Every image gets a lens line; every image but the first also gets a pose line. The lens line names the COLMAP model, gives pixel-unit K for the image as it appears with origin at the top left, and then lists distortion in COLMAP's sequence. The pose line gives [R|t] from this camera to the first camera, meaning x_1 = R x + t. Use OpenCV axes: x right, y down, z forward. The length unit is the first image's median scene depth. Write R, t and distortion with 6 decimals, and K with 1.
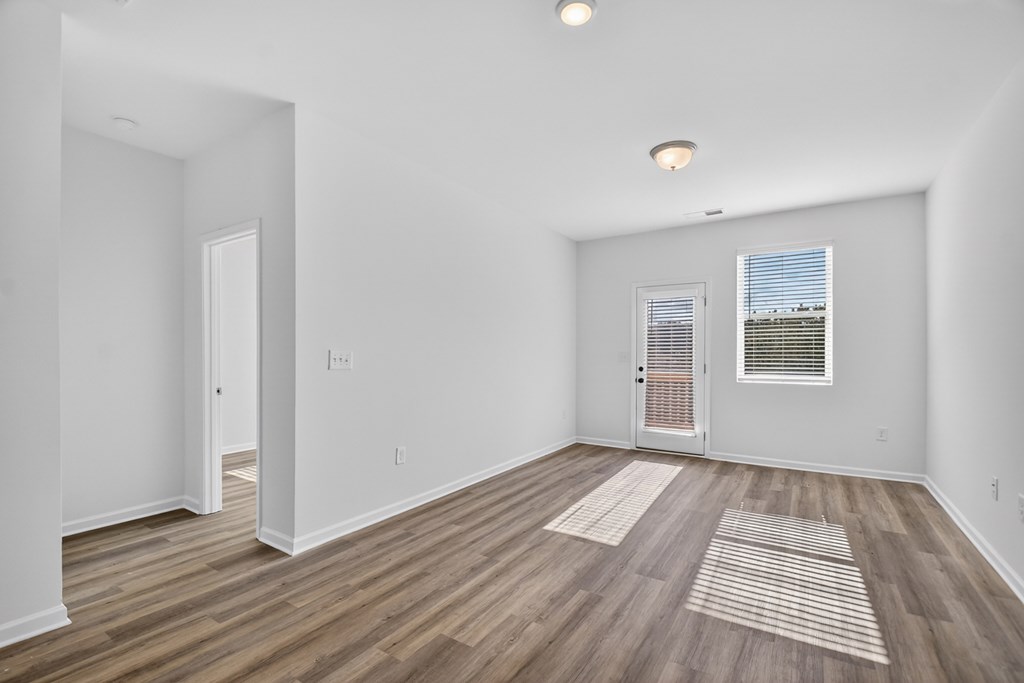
lens RADIAL K [[452.9, 0, 510.3], [0, 452.9, 349.9], [0, 0, 1]] dist [0.091716, -0.062897]
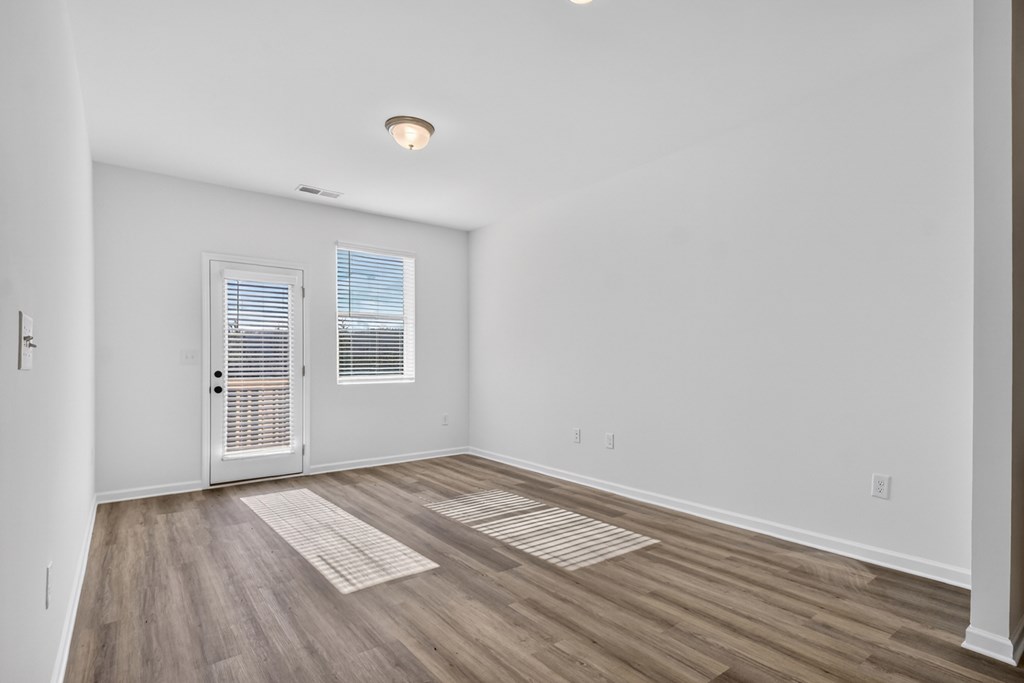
lens RADIAL K [[527.7, 0, 512.9], [0, 527.7, 361.0], [0, 0, 1]] dist [0.042443, 0.000030]
pose [[0.344341, 0.000645, 0.938845, -0.481367], [-0.003831, 0.999992, 0.000718, 0.025889], [-0.938837, -0.003844, 0.344341, 0.379453]]
